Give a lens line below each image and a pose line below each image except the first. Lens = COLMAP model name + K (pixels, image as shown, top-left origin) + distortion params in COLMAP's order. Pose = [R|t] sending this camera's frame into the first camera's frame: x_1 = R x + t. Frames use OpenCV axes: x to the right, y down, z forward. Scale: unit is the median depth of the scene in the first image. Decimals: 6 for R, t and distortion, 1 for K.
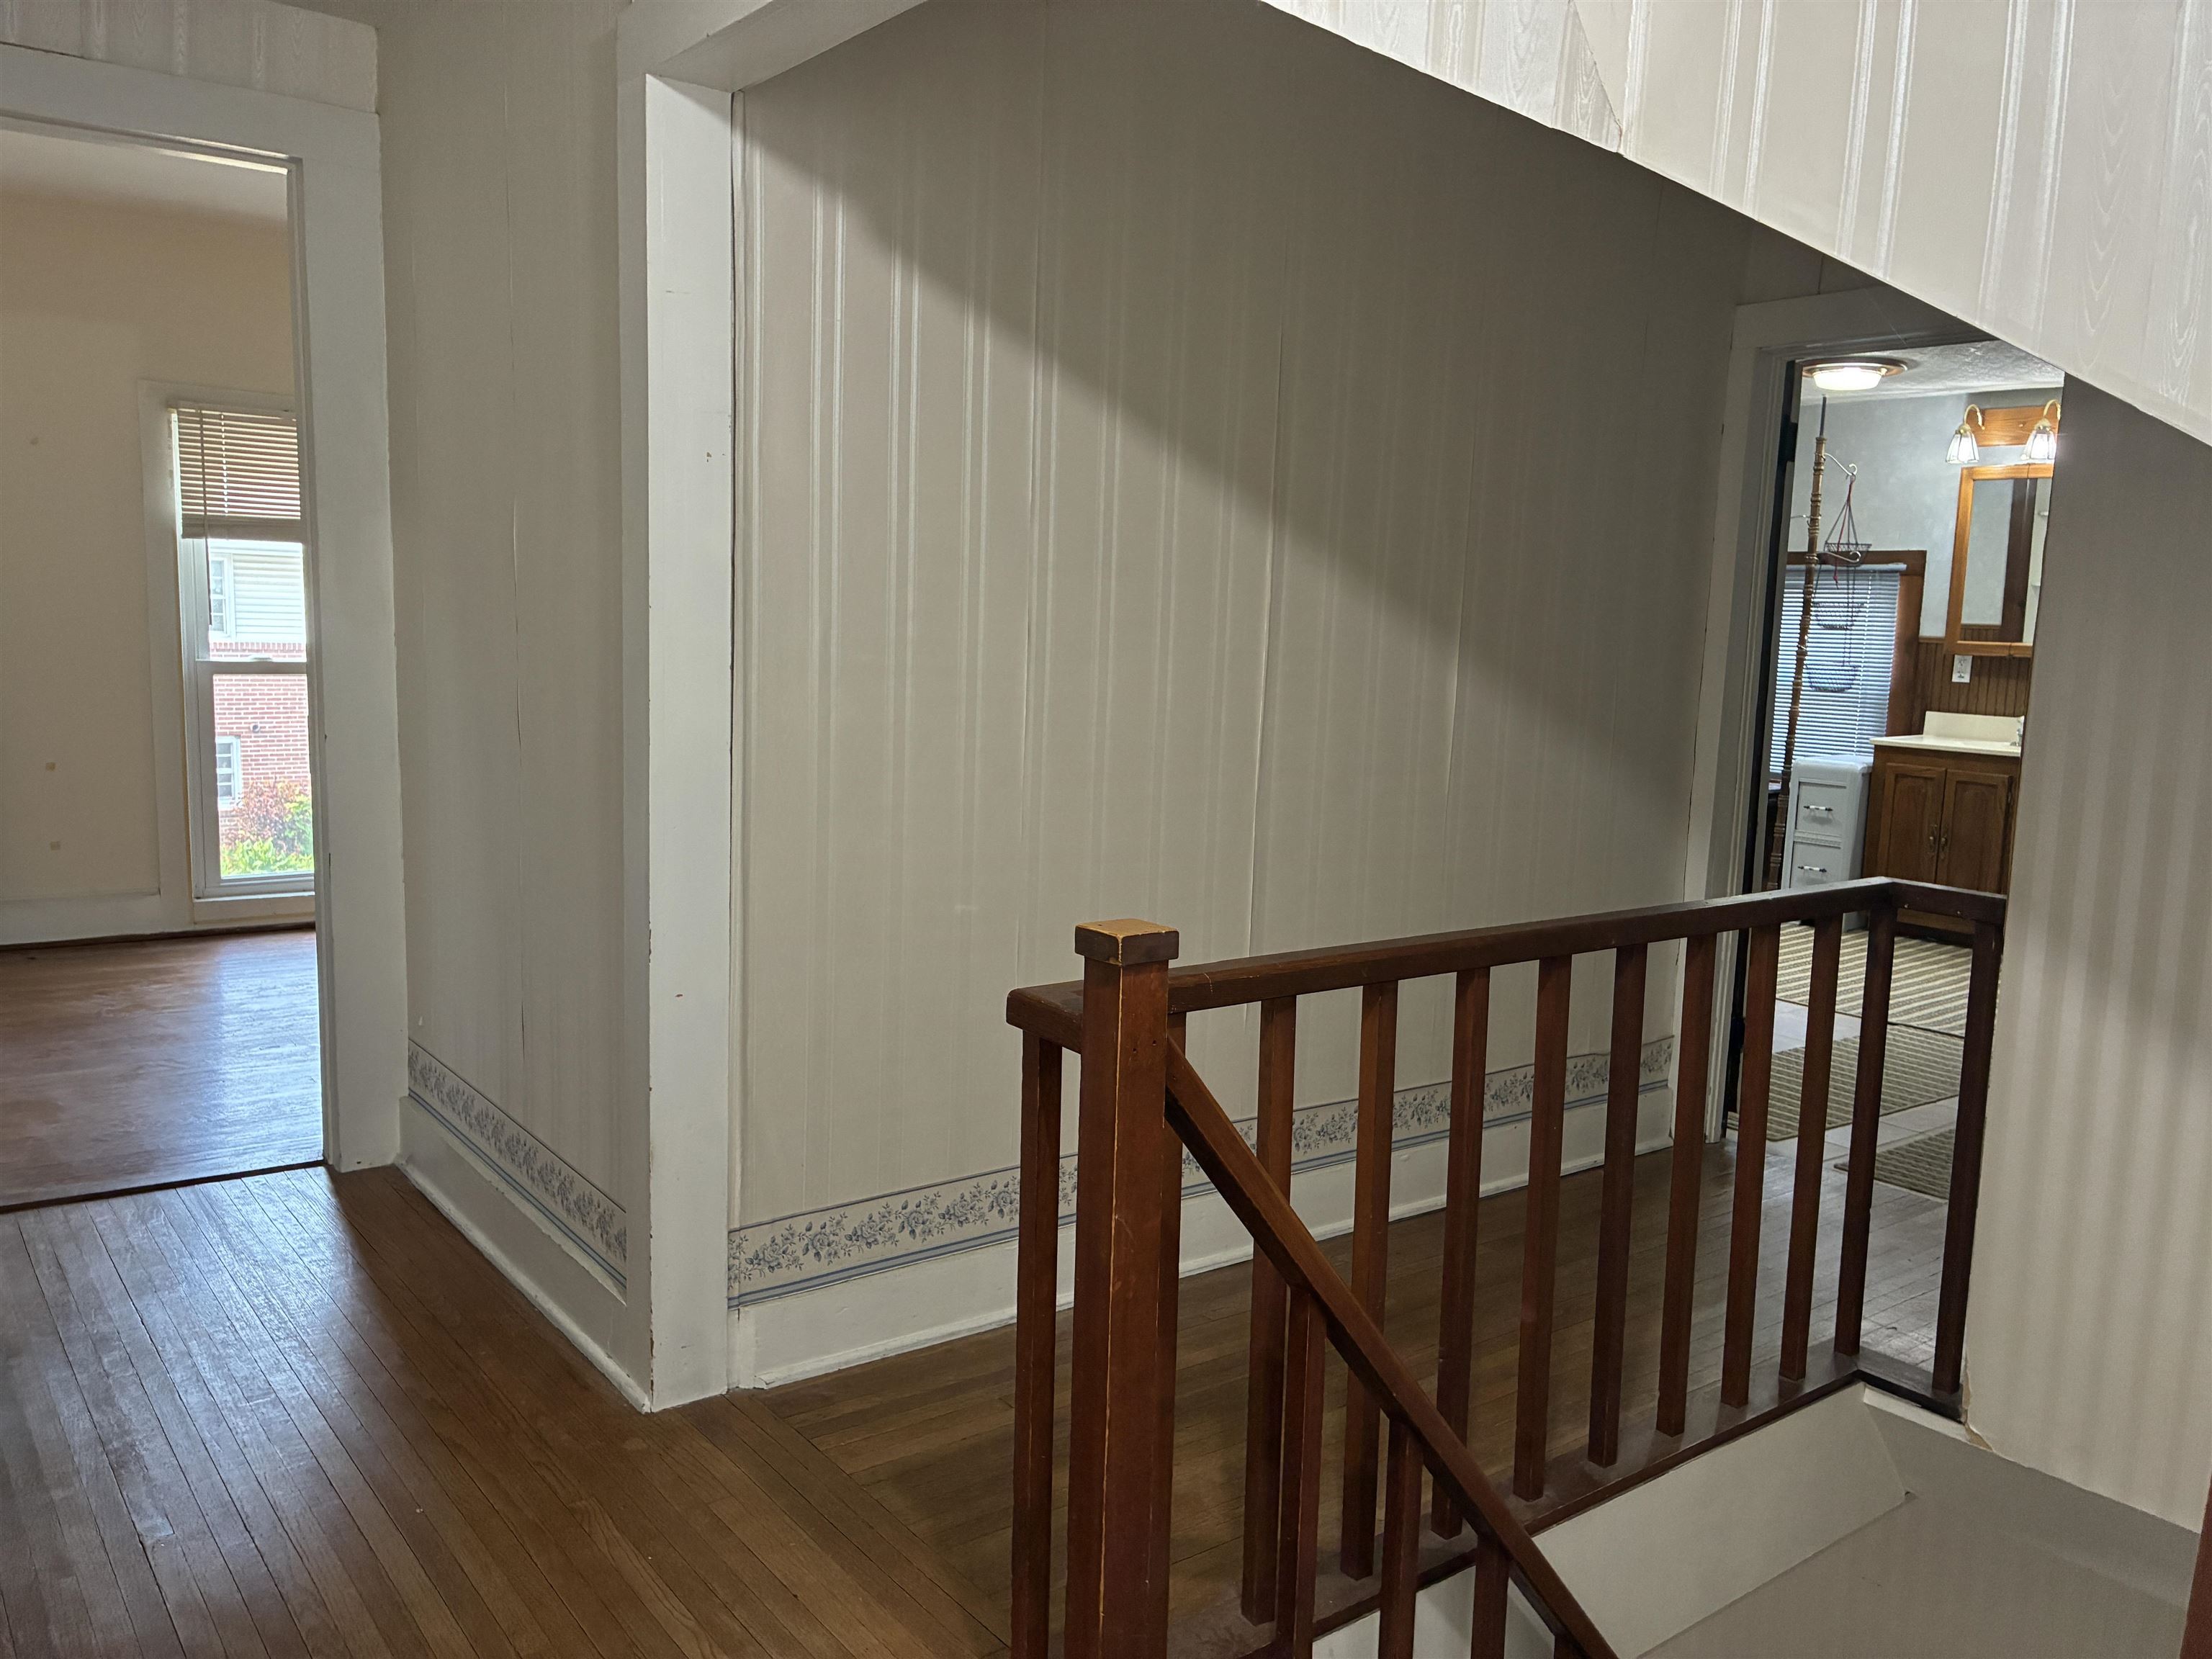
lens RADIAL K [[1678.5, 0, 1101.4], [0, 1678.5, 839.5], [0, 0, 1]] dist [0.046766, -0.064126]
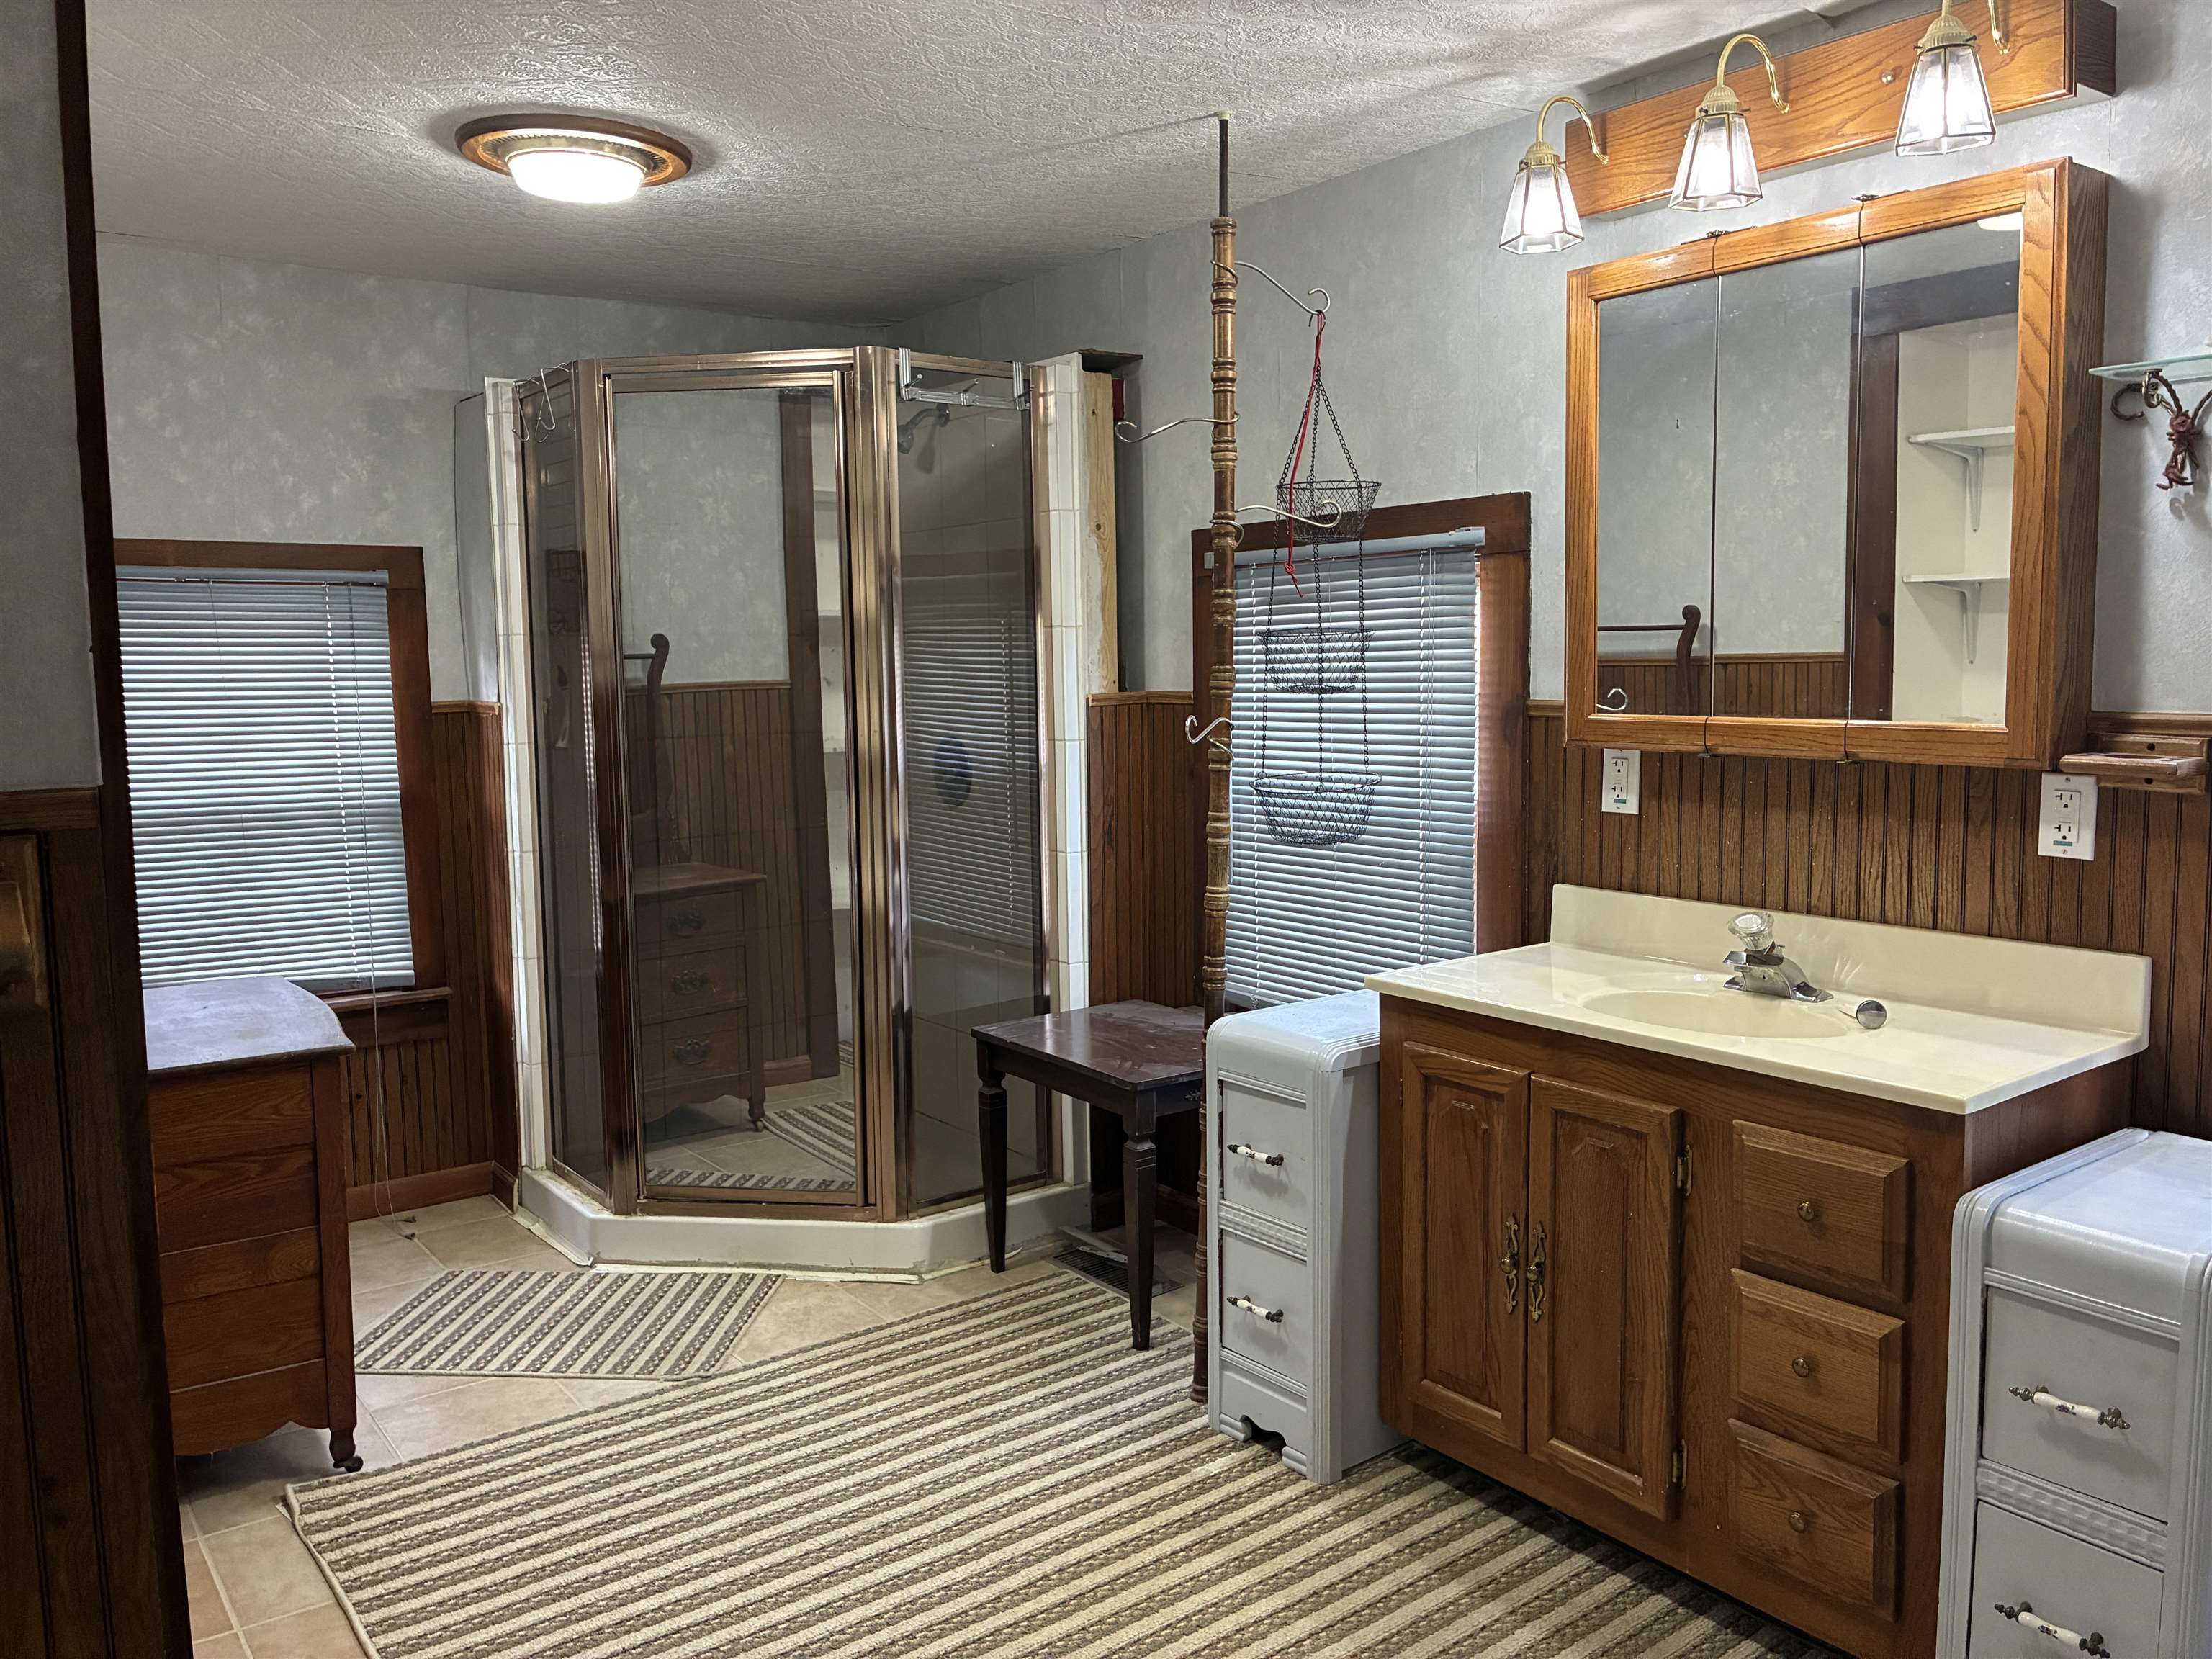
lens RADIAL K [[1678.5, 0, 1109.5], [0, 1678.5, 818.0], [0, 0, 1]] dist [0.046766, -0.064126]
pose [[0.998608, -0.041142, -0.033008, 0.203569], [0.039966, 0.998569, -0.035532, -0.041998], [0.034423, 0.034163, 0.998823, 0.303836]]
